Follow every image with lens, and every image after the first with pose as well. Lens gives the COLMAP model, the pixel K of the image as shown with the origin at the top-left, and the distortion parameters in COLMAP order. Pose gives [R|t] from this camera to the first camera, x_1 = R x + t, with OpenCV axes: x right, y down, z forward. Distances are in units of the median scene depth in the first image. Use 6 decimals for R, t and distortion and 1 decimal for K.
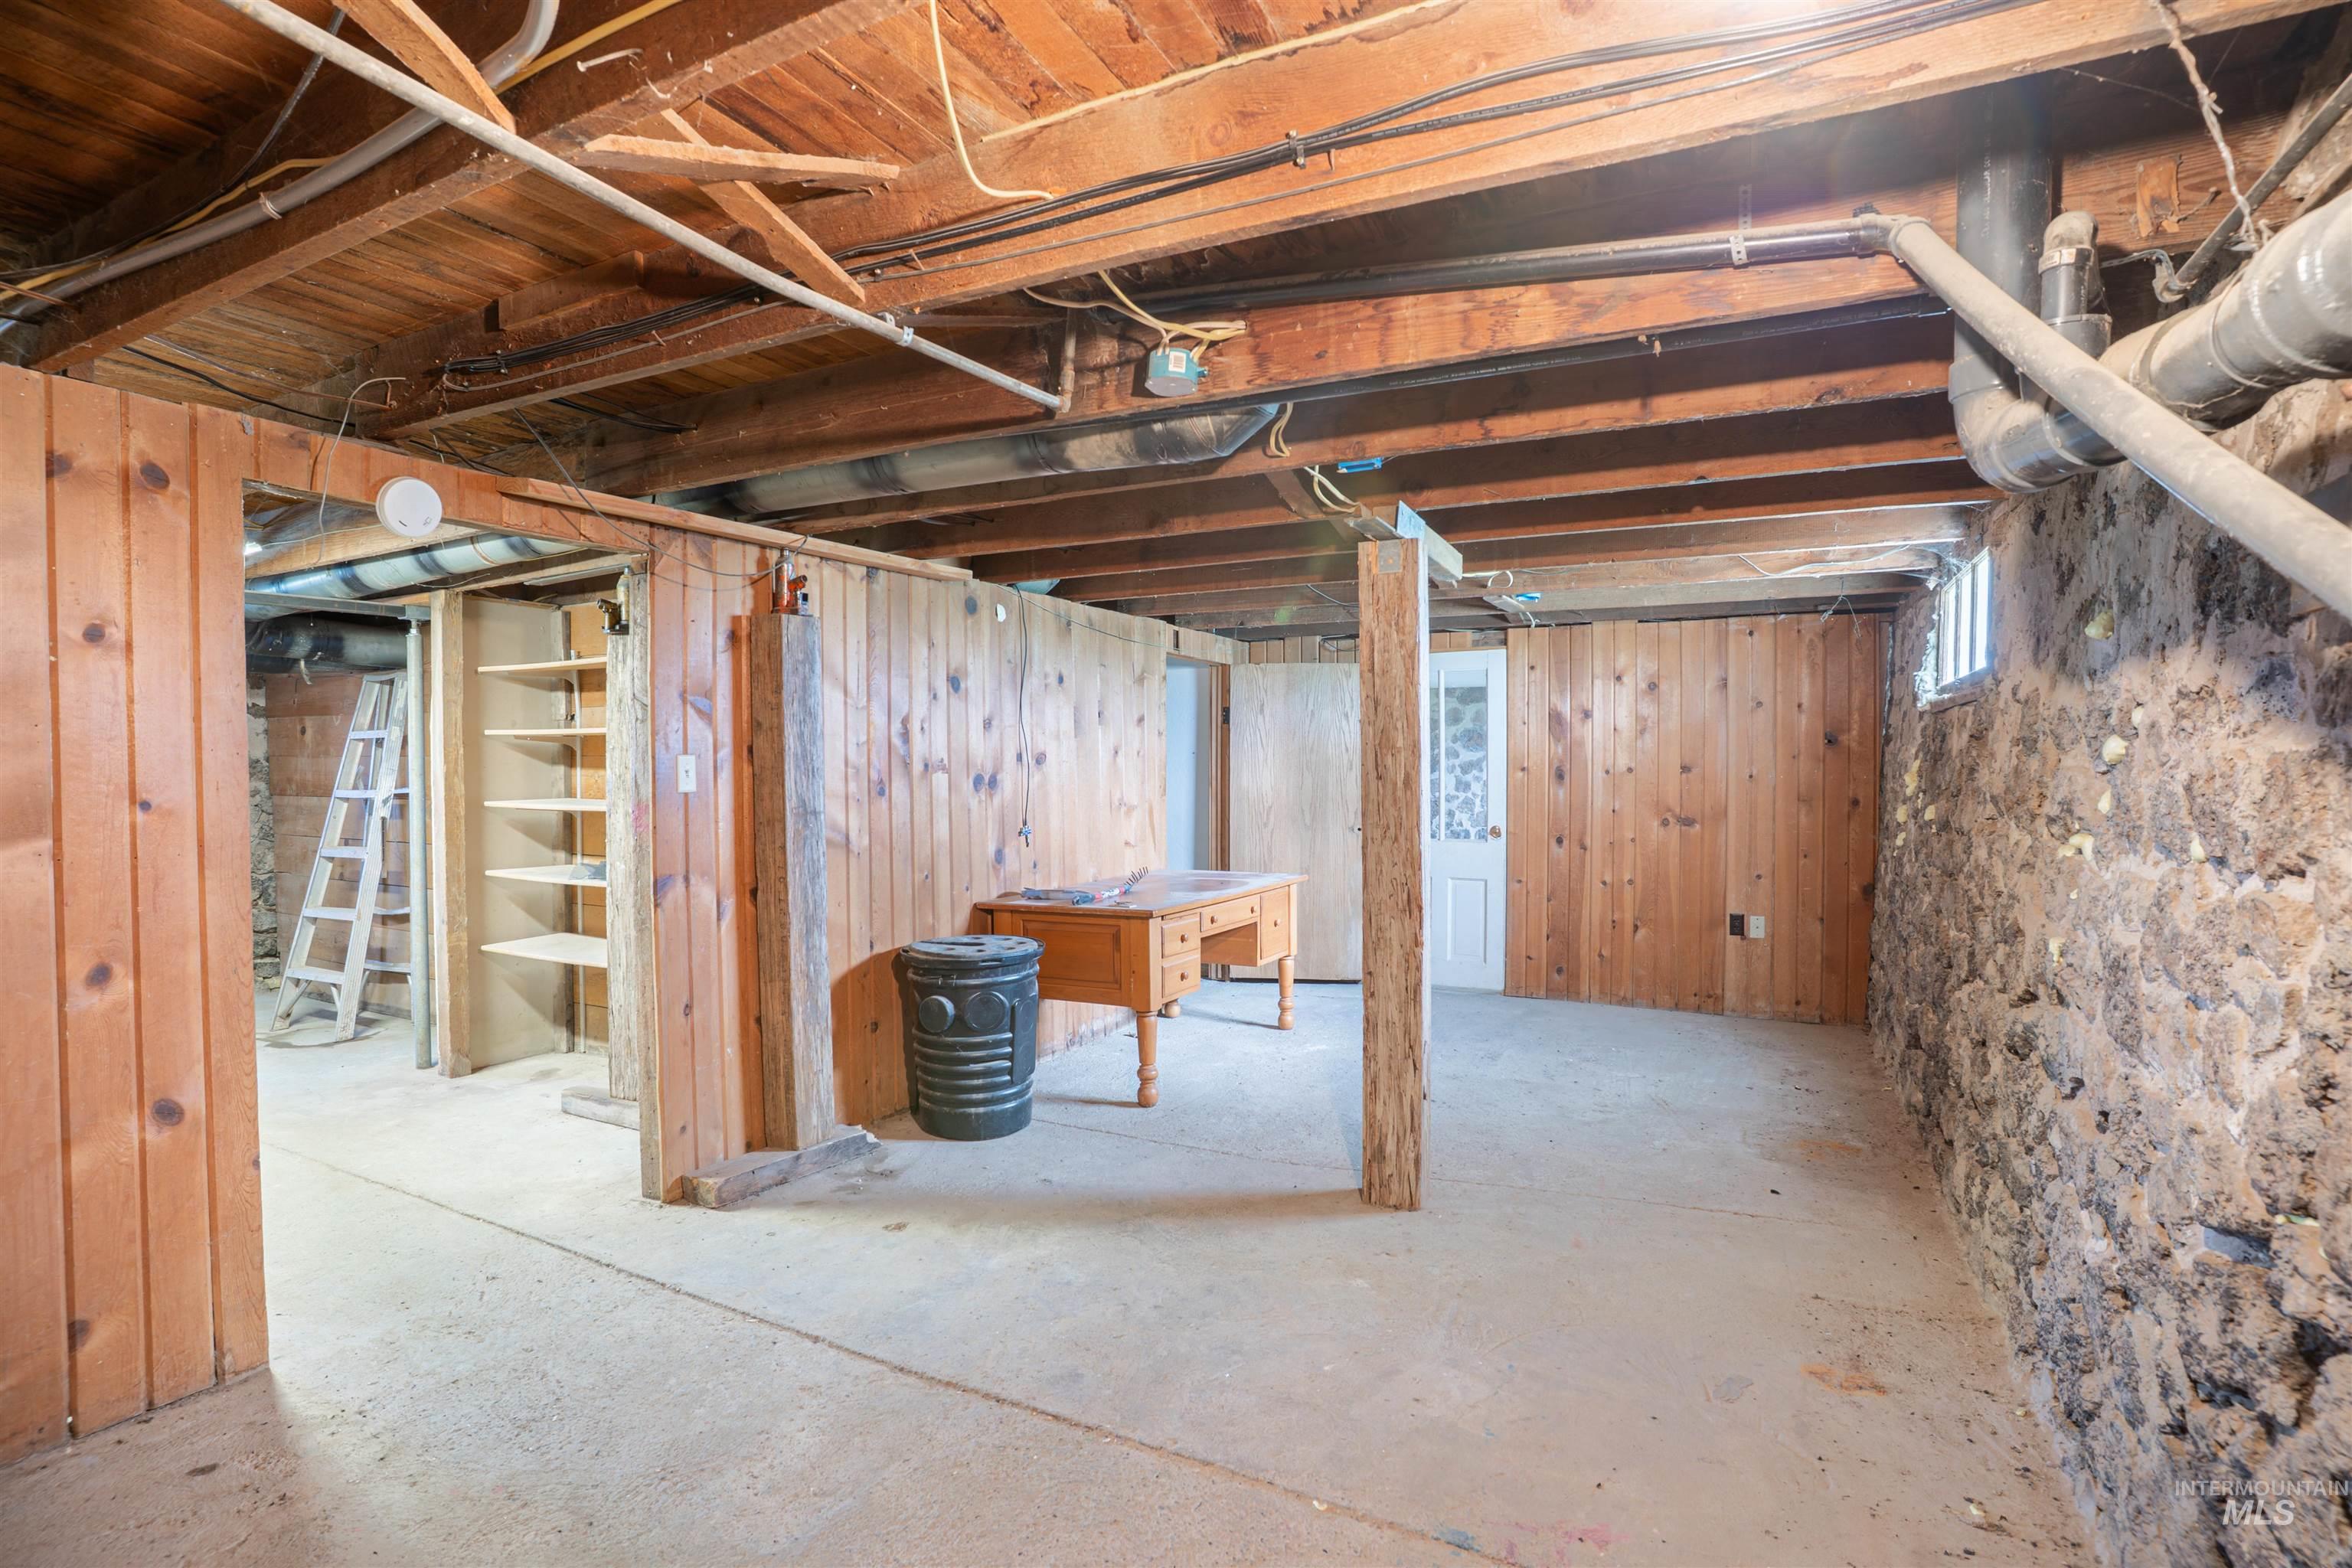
lens RADIAL K [[1163.4, 0, 1168.7], [0, 1163.4, 781.1], [0, 0, 1]] dist [-0.090218, 0.042542]
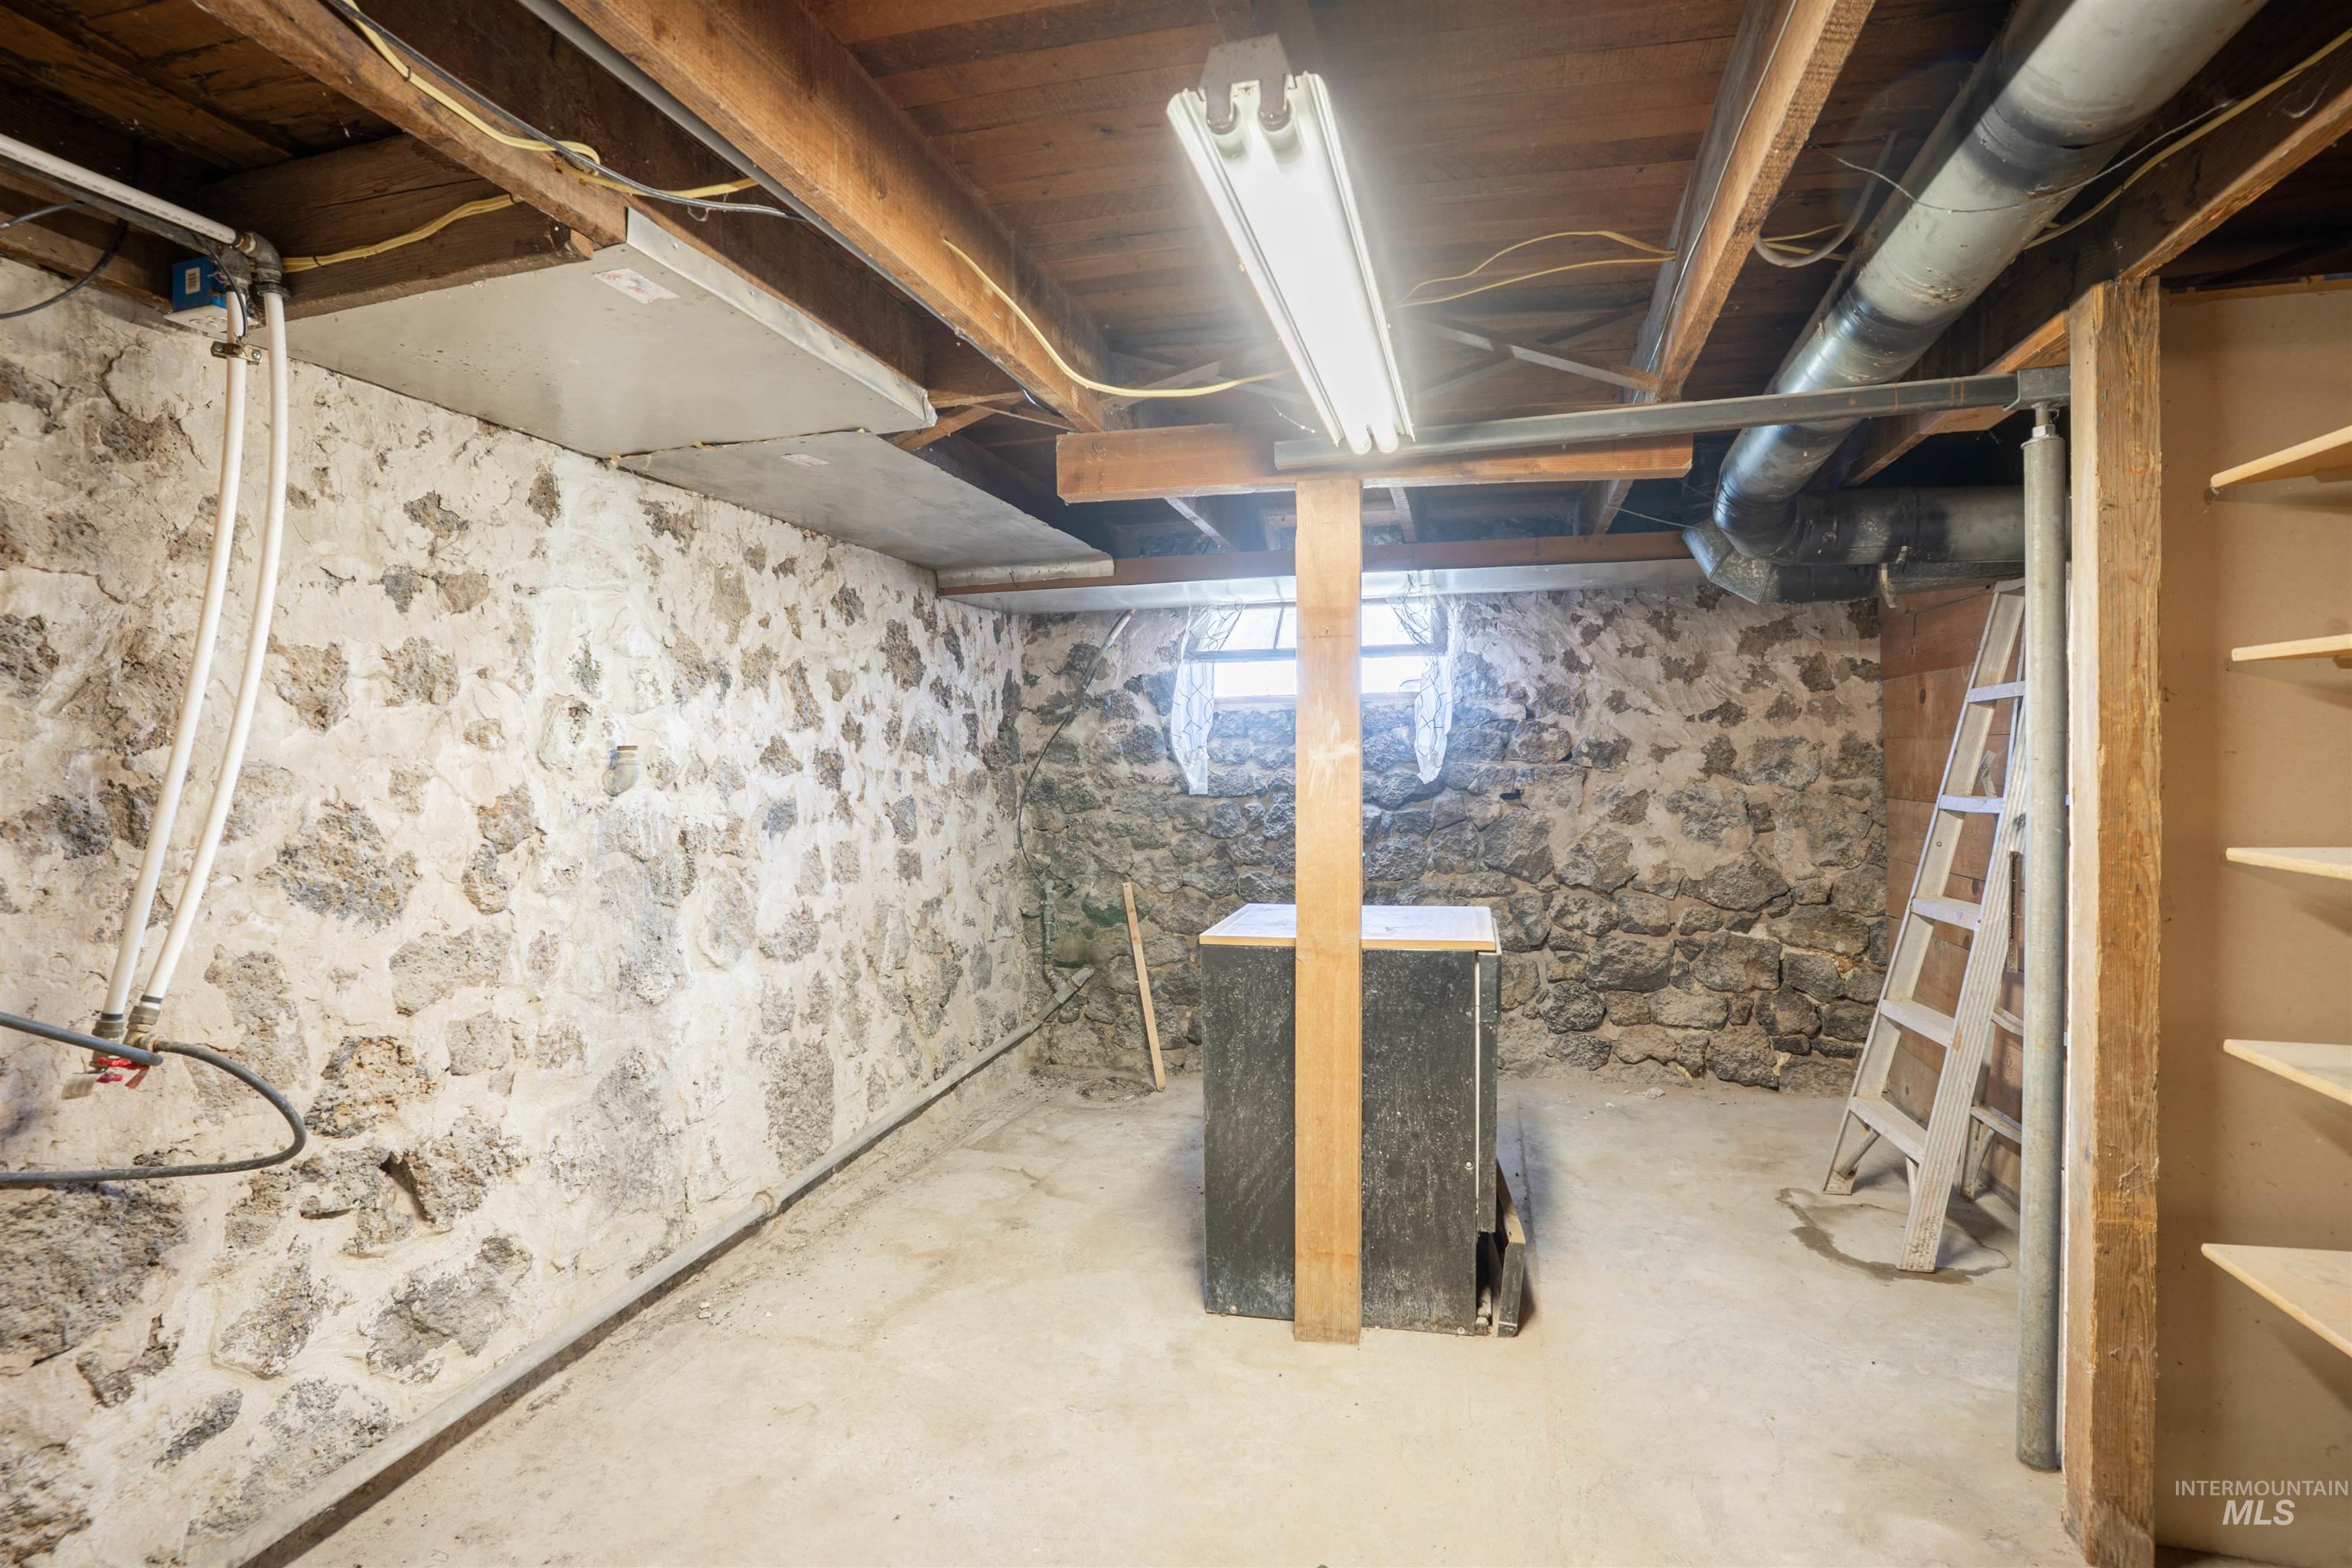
lens RADIAL K [[1163.4, 0, 1168.7], [0, 1163.4, 781.1], [0, 0, 1]] dist [-0.090218, 0.042542]
pose [[0.219625, 0.017328, -0.975431, -0.298634], [-0.007680, 0.999842, 0.016032, -0.005558], [0.975554, 0.003971, 0.219723, 0.529557]]
